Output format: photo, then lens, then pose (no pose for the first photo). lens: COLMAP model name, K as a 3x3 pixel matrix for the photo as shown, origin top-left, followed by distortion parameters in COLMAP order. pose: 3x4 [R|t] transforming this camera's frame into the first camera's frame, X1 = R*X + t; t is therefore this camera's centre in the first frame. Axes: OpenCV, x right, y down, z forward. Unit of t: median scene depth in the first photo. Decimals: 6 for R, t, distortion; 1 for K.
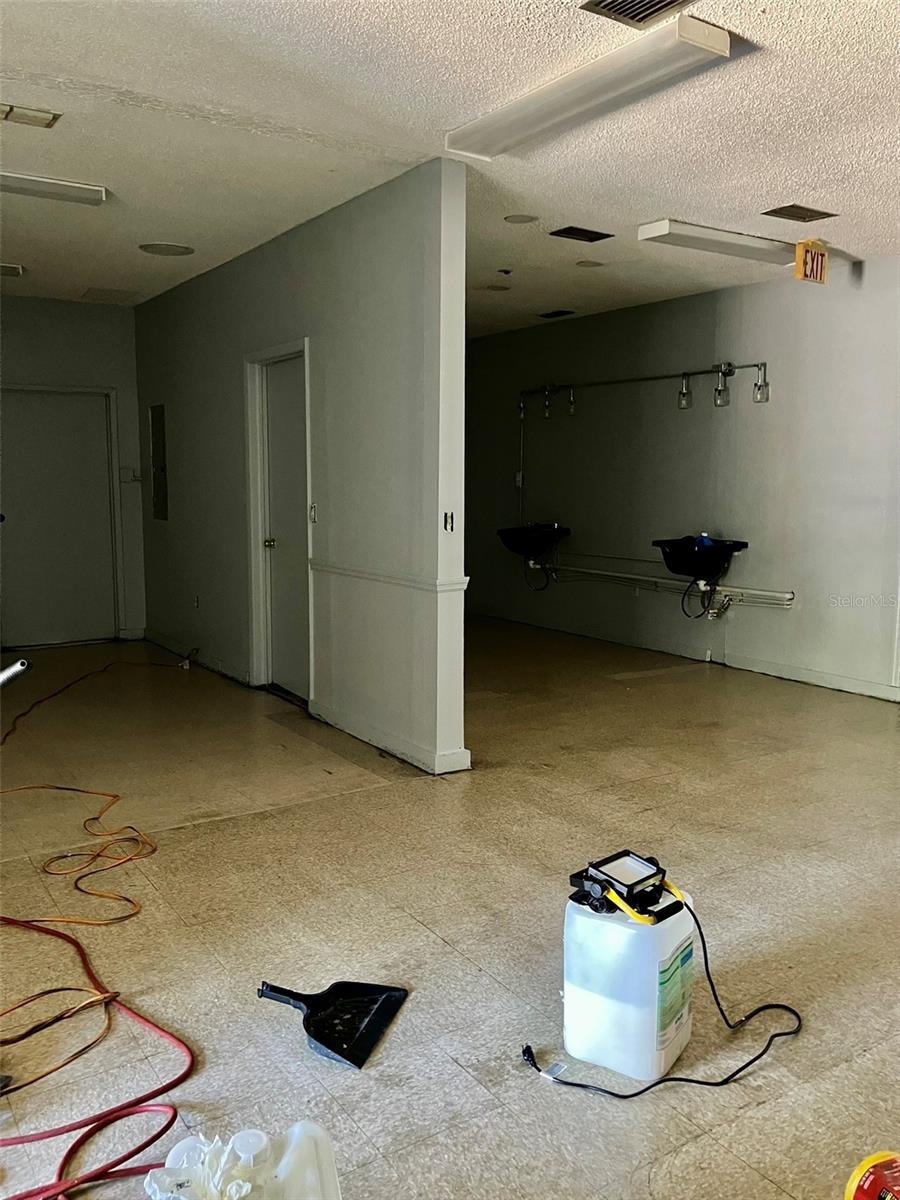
lens RADIAL K [[972.5, 0, 450.0], [0, 972.5, 600.0], [0, 0, 1]] dist [0.043960, -0.075181]
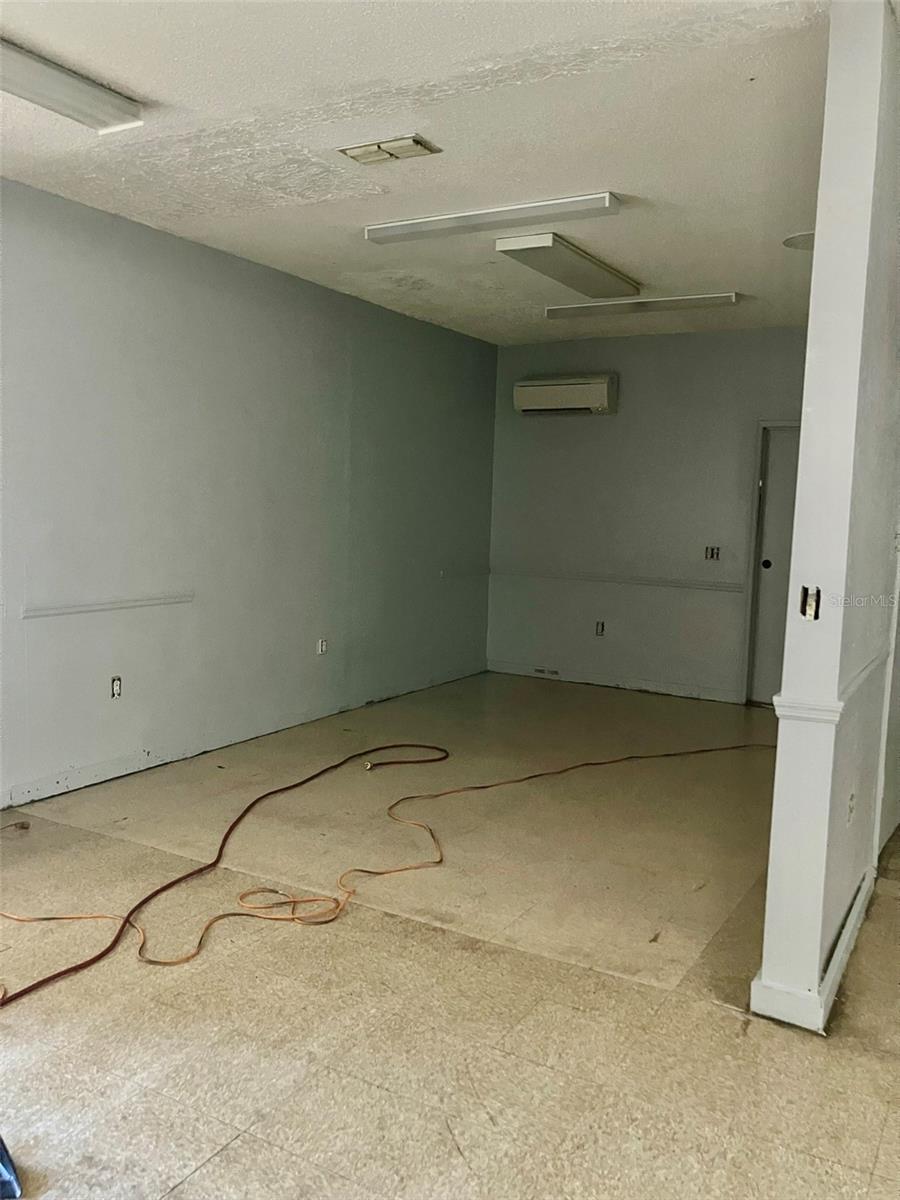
lens RADIAL K [[983.6, 0, 447.1], [0, 983.6, 604.4], [0, 0, 1]] dist [0.023893, -0.003849]
pose [[0.443485, 0.099653, -0.890725, 0.435391], [-0.140346, 0.989262, 0.040800, -0.073091], [0.885225, 0.106915, 0.452709, 0.533345]]
